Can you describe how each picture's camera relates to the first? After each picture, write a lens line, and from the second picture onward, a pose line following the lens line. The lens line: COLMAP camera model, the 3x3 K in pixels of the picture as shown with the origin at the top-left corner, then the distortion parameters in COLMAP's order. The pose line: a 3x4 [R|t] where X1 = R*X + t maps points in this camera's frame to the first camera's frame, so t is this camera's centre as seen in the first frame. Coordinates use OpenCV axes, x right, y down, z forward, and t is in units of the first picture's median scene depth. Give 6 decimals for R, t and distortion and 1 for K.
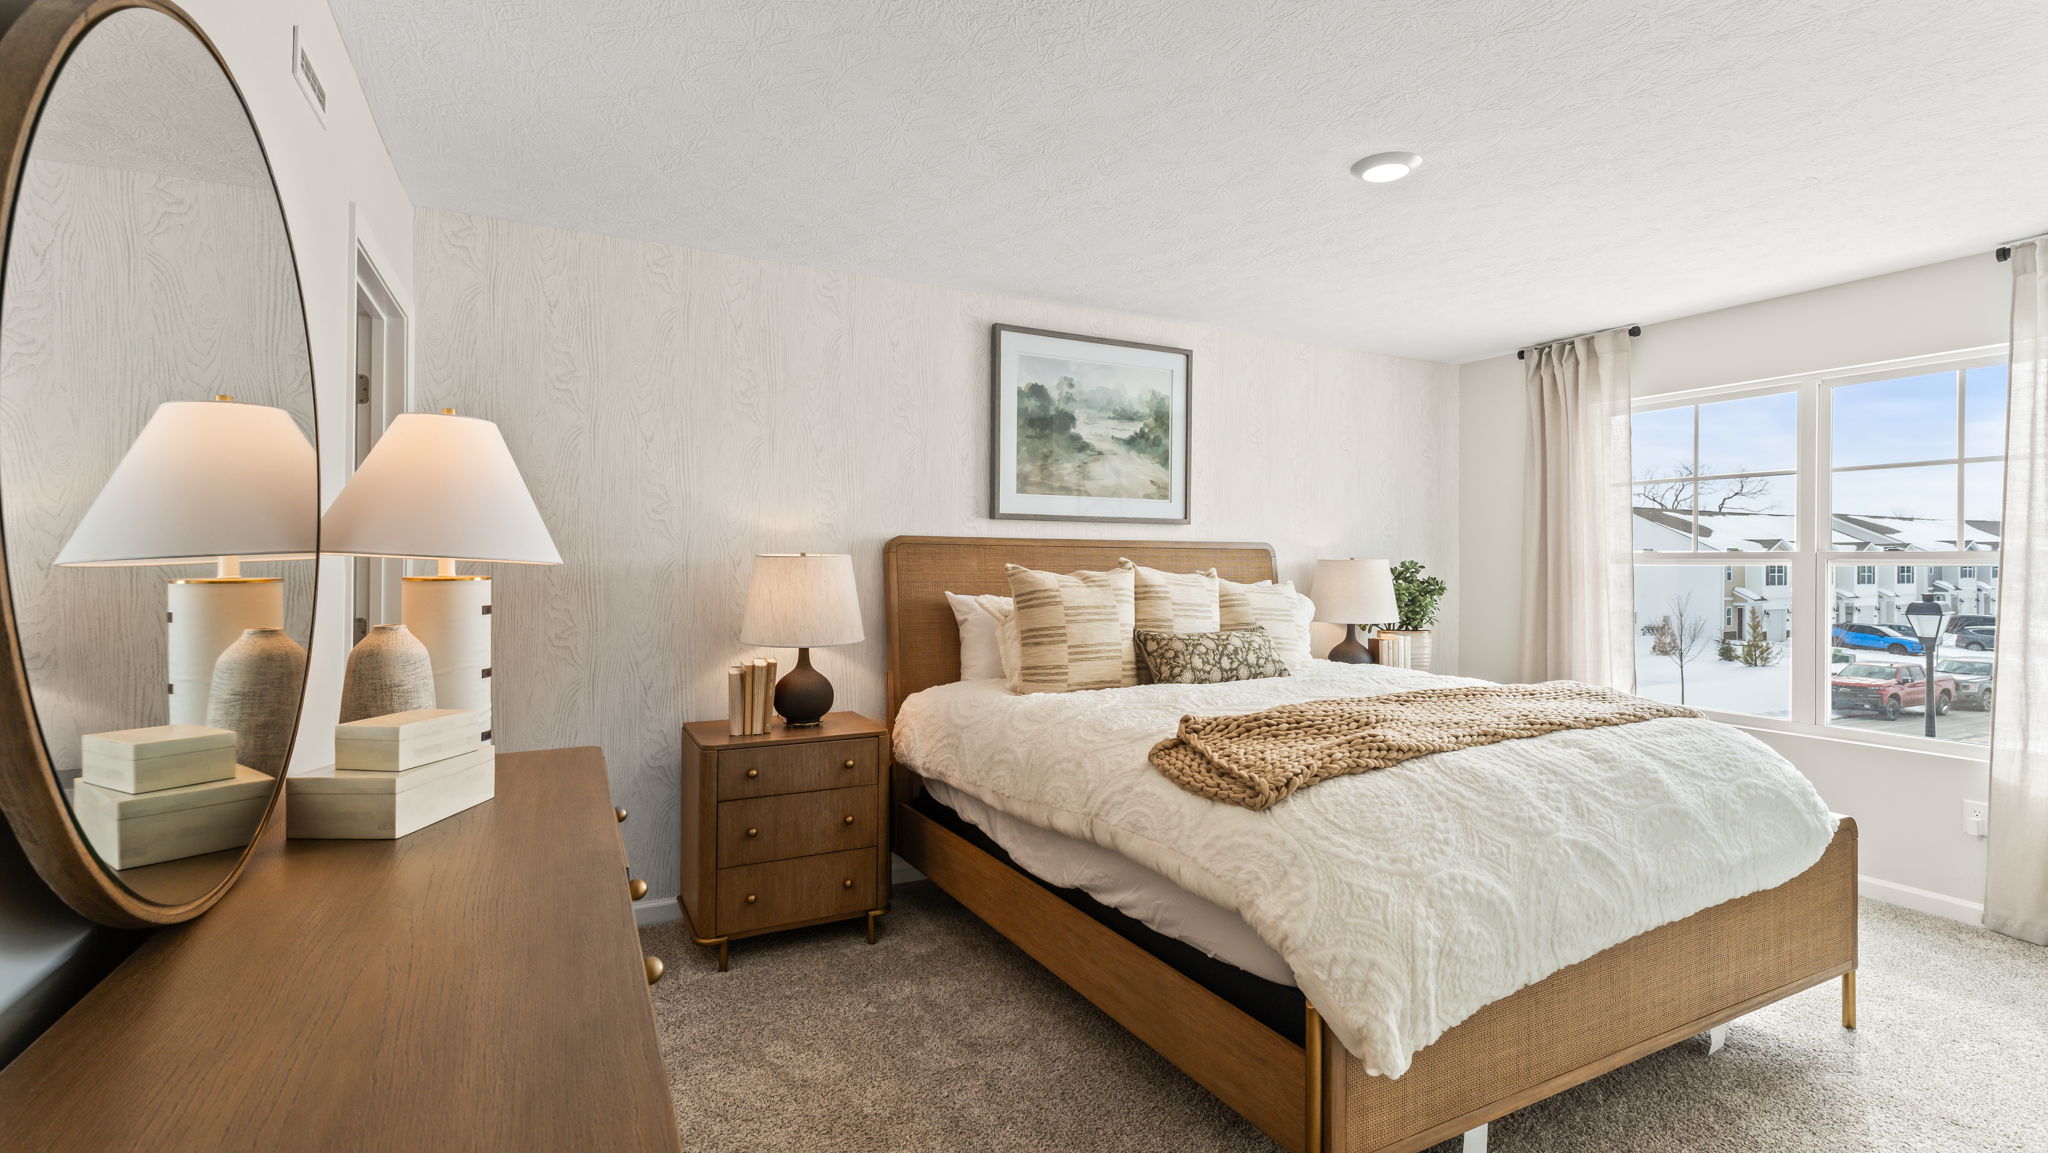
lens RADIAL K [[917.9, 0, 1022.3], [0, 917.9, 562.3], [0, 0, 1]] dist [-0.004350, -0.000021]
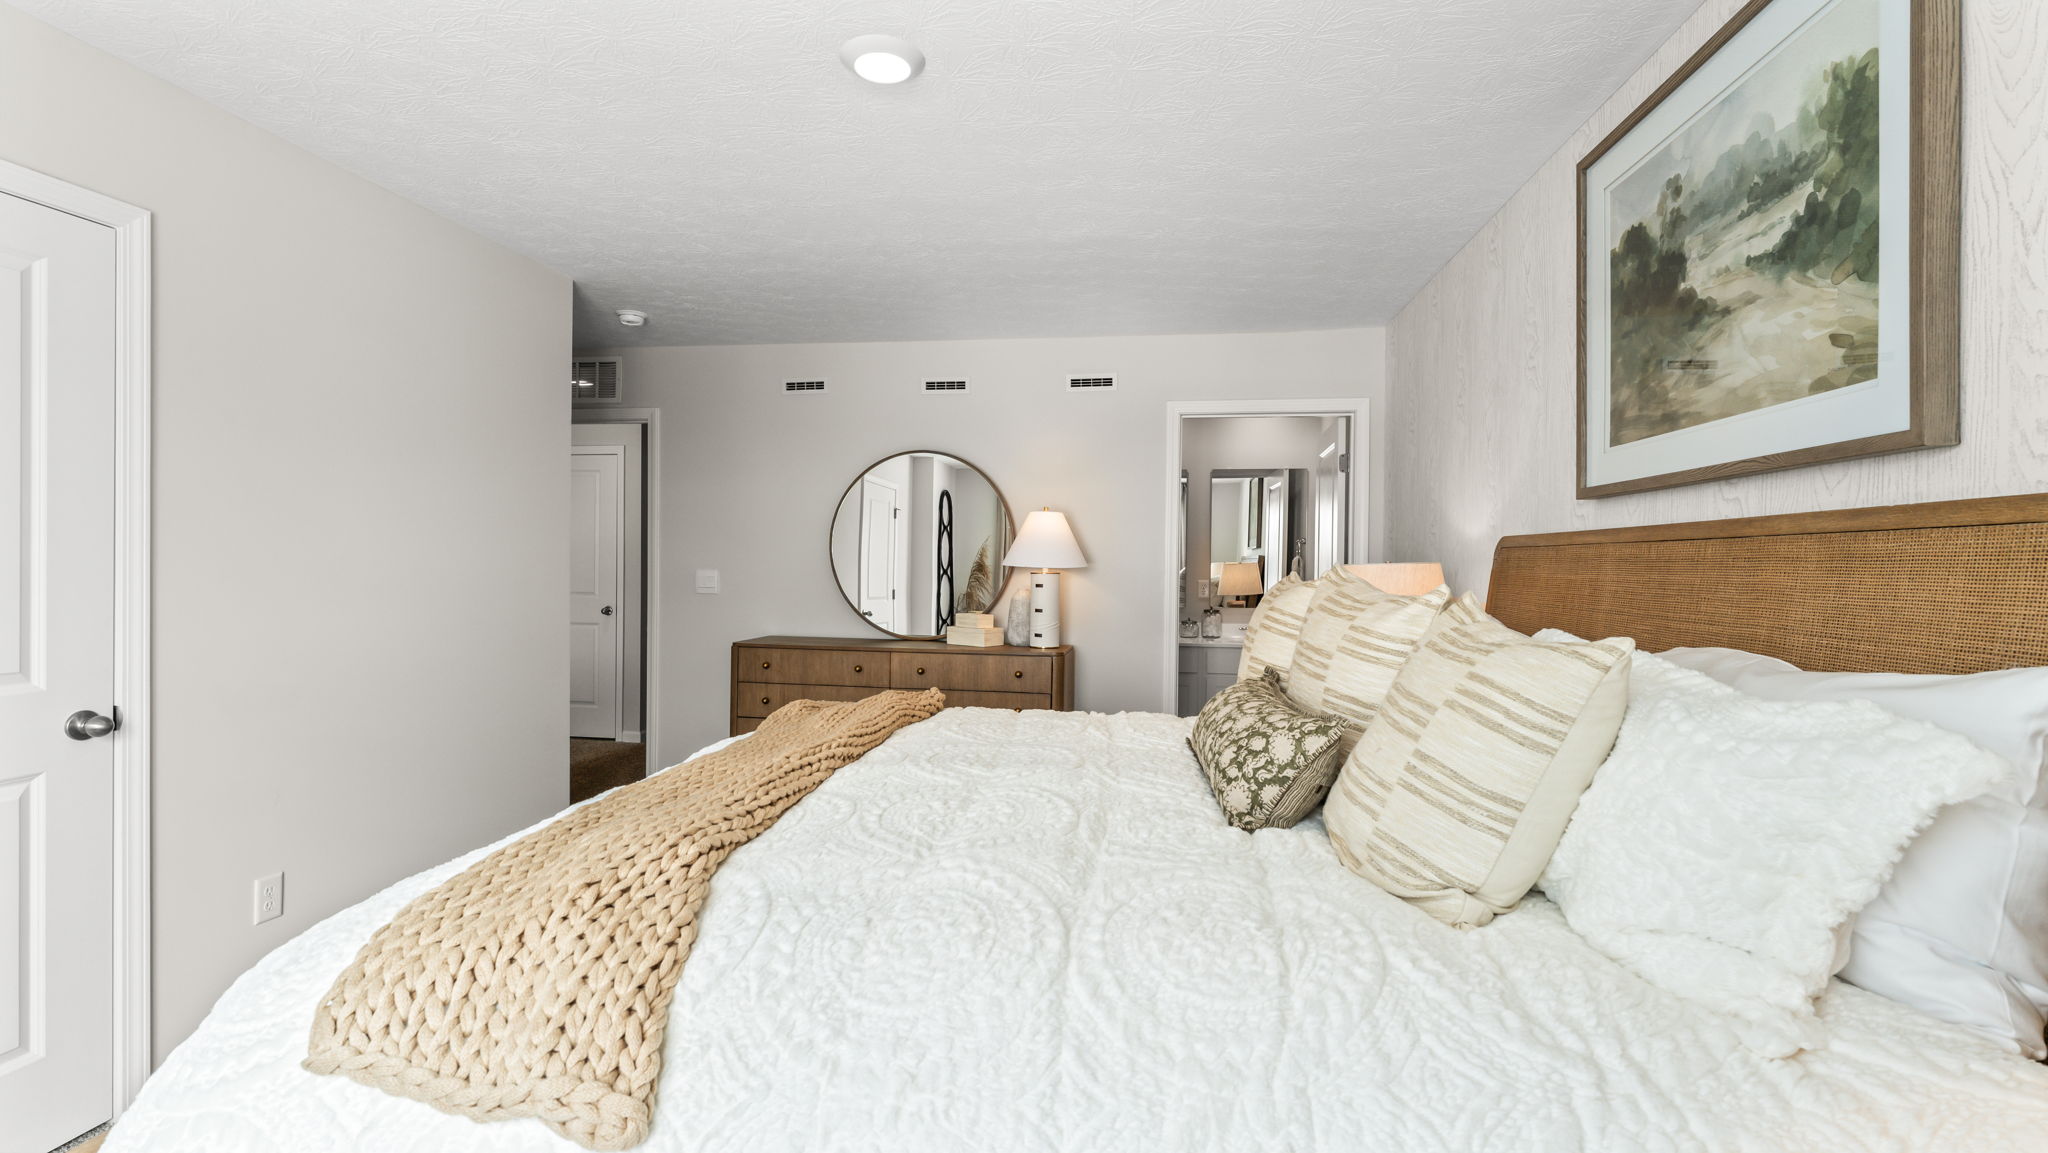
lens RADIAL K [[917.9, 0, 1022.3], [0, 917.9, 562.3], [0, 0, 1]] dist [-0.004350, -0.000021]
pose [[-0.573671, -0.007529, -0.819051, 0.790039], [-0.000091, 0.999958, -0.009128, -0.002231], [0.819086, -0.005162, -0.573648, 1.268182]]
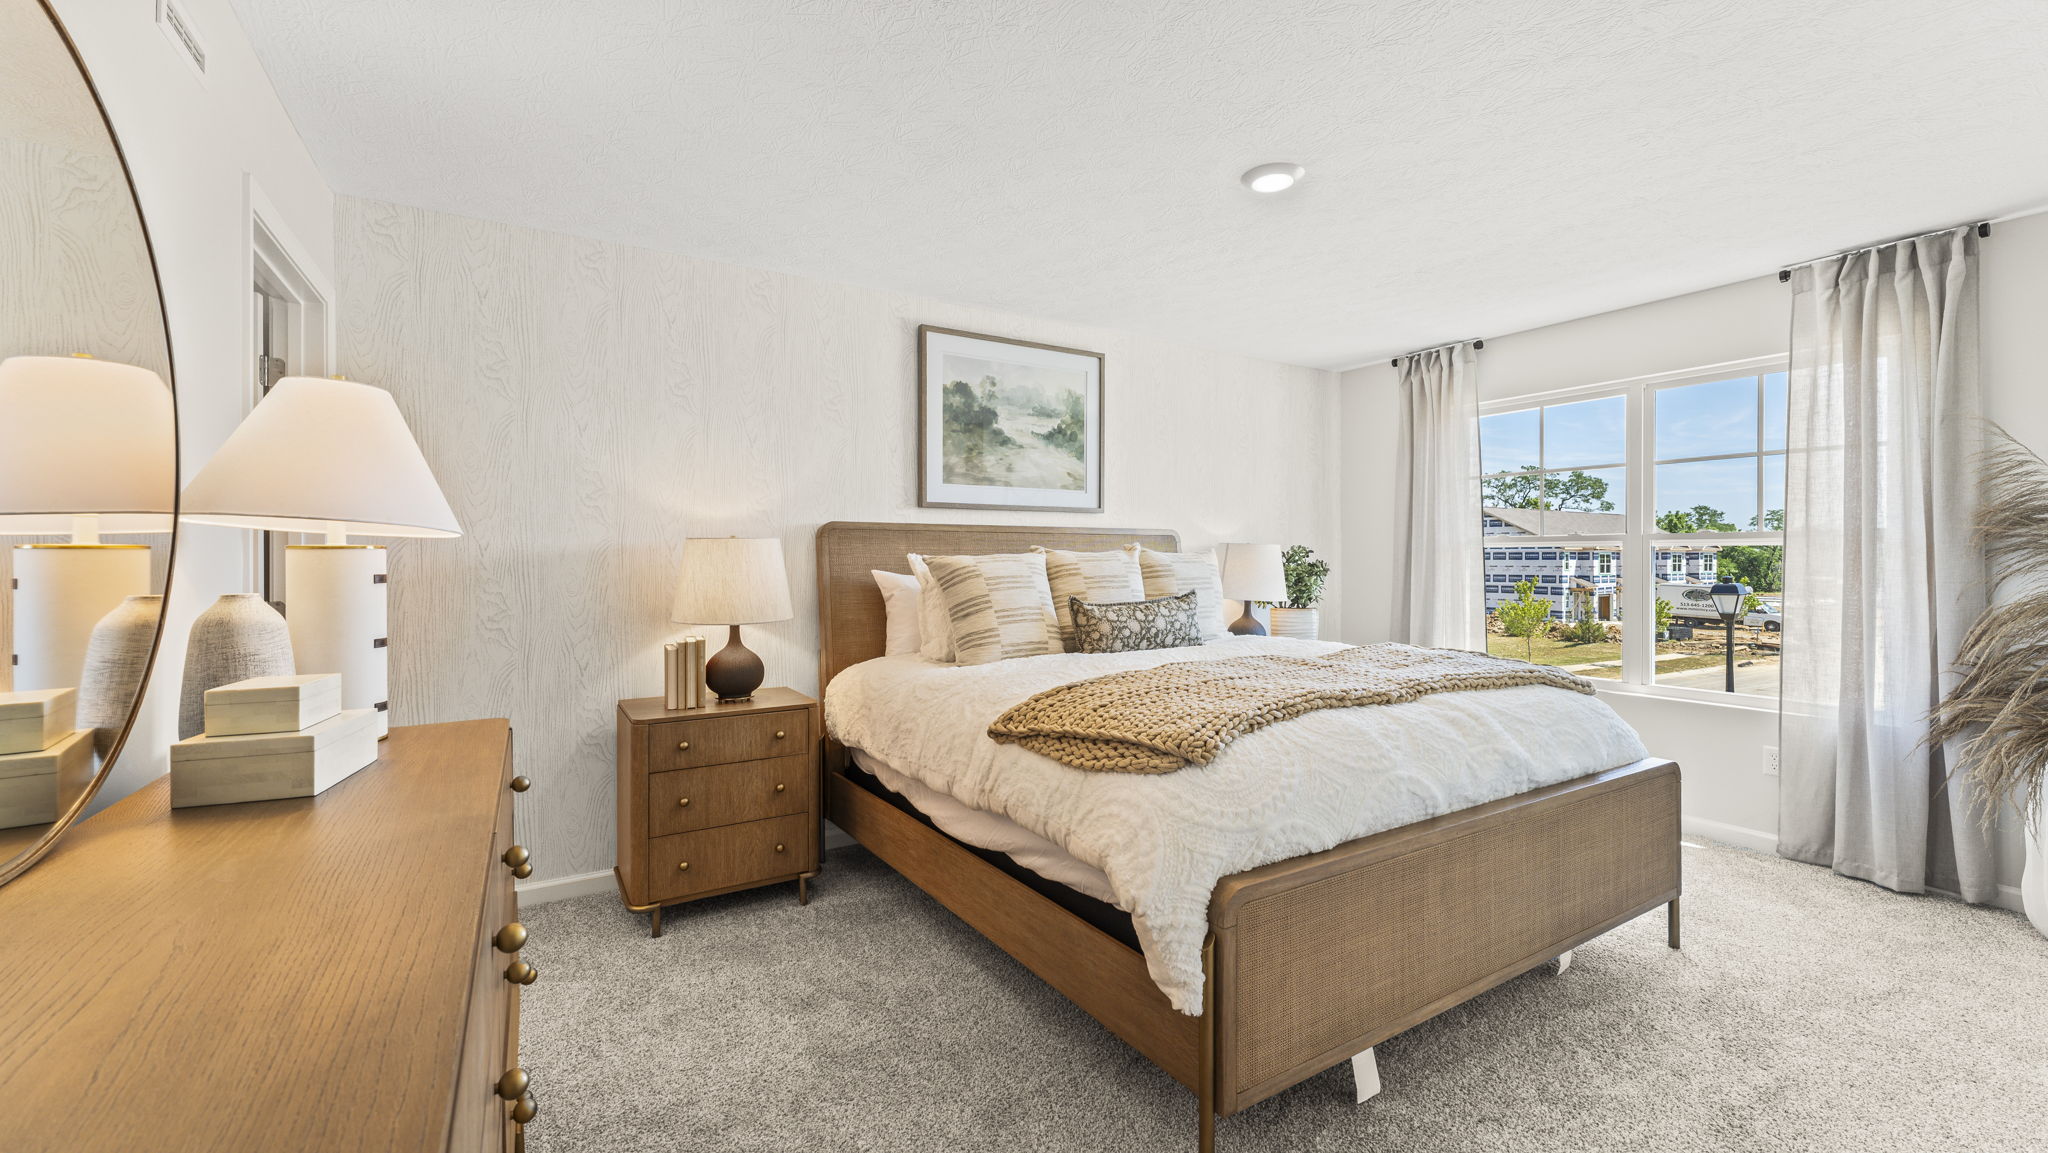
lens RADIAL K [[822.1, 0, 1027.0], [0, 822.1, 561.2], [0, 0, 1]] dist [-0.002597, -0.000345]
pose [[0.997093, -0.006783, 0.075888, 0.022760], [0.006506, 0.999971, 0.003894, 0.016432], [-0.075912, -0.003389, 0.997109, 0.037313]]
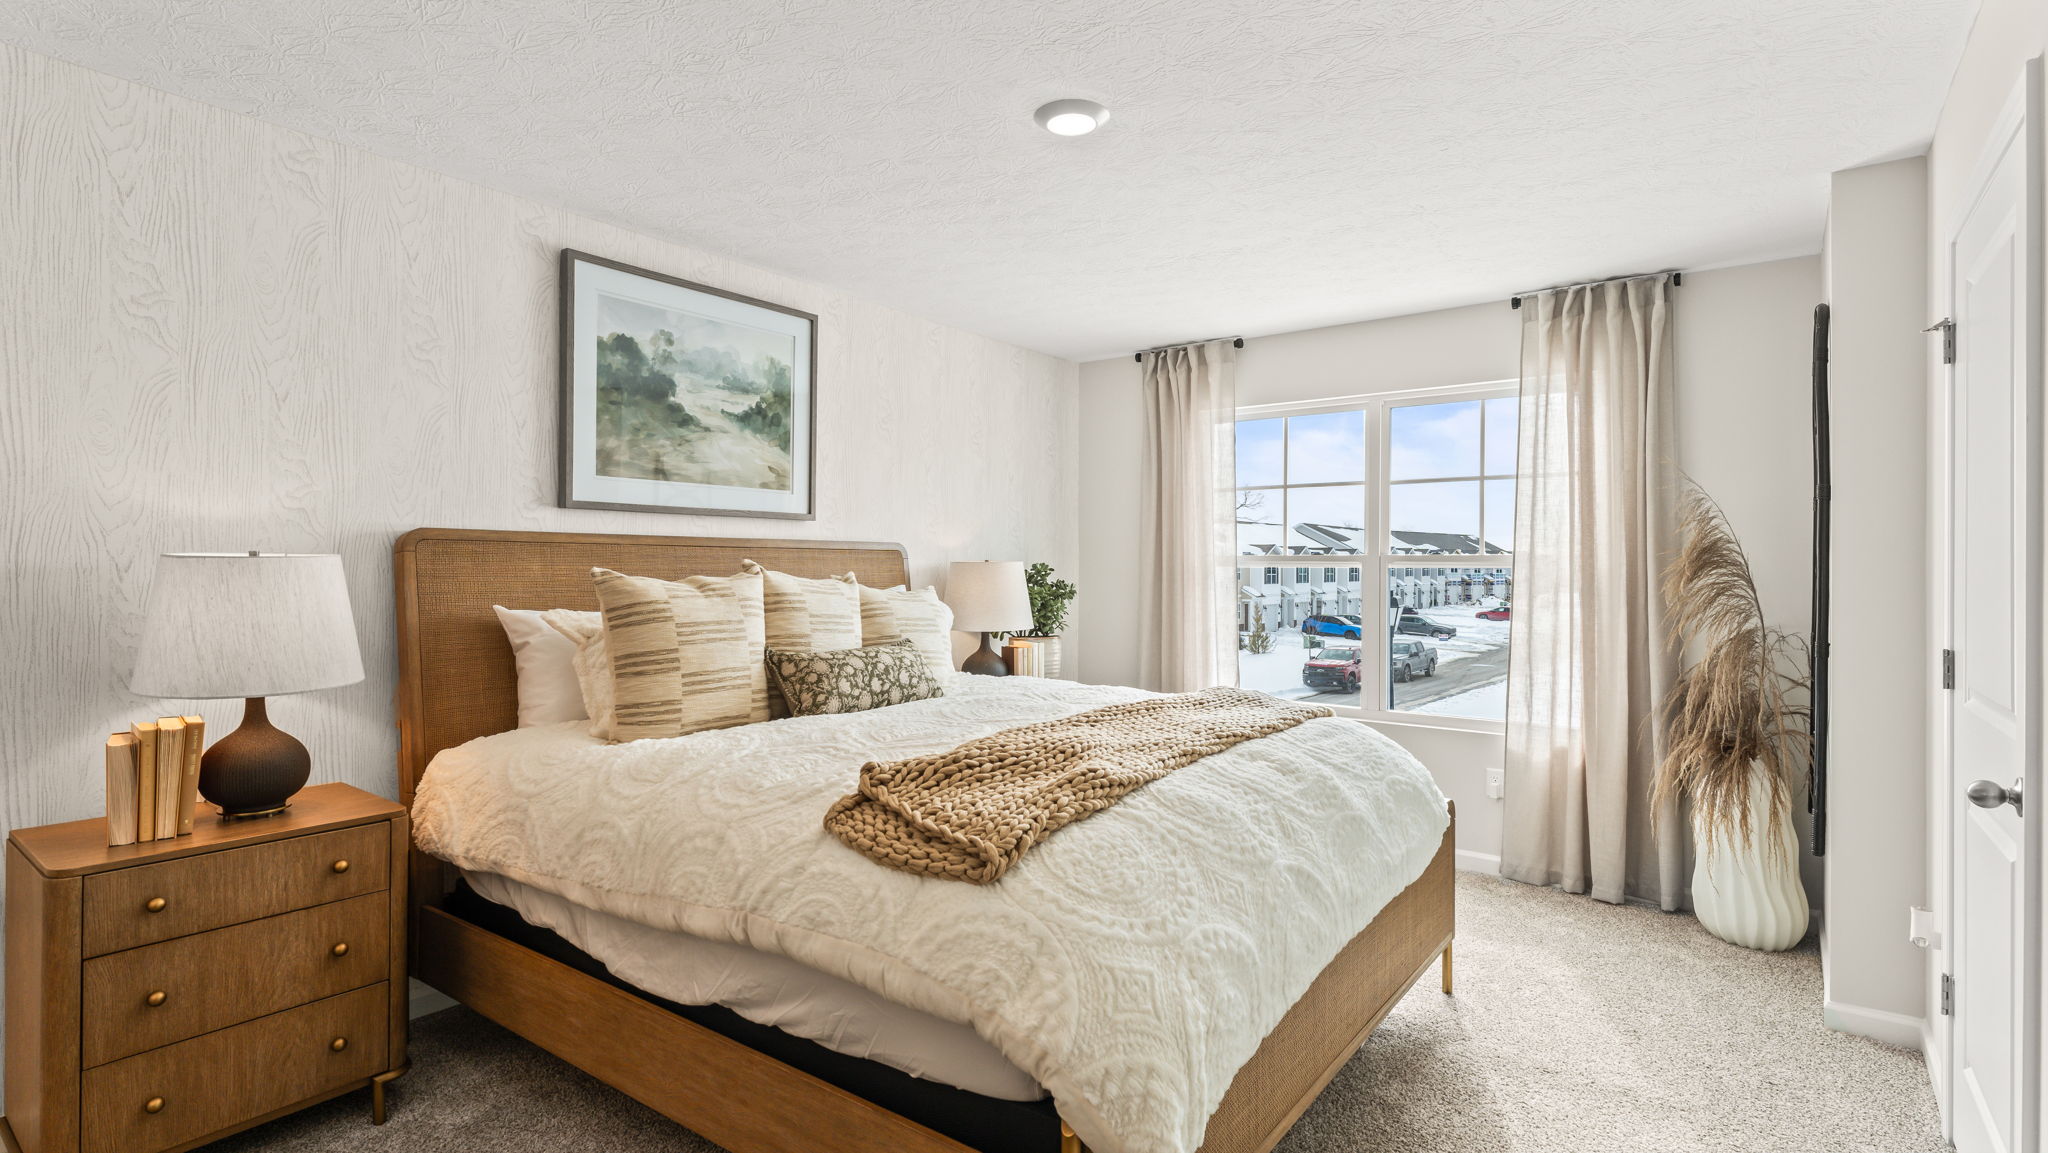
lens RADIAL K [[971.9, 0, 1017.2], [0, 971.9, 566.3], [0, 0, 1]] dist [-0.003159, 0.000231]
pose [[0.904893, -0.001331, 0.425638, -0.041359], [0.000492, 0.999998, 0.002083, -0.000900], [-0.425640, -0.001675, 0.904891, 0.144708]]
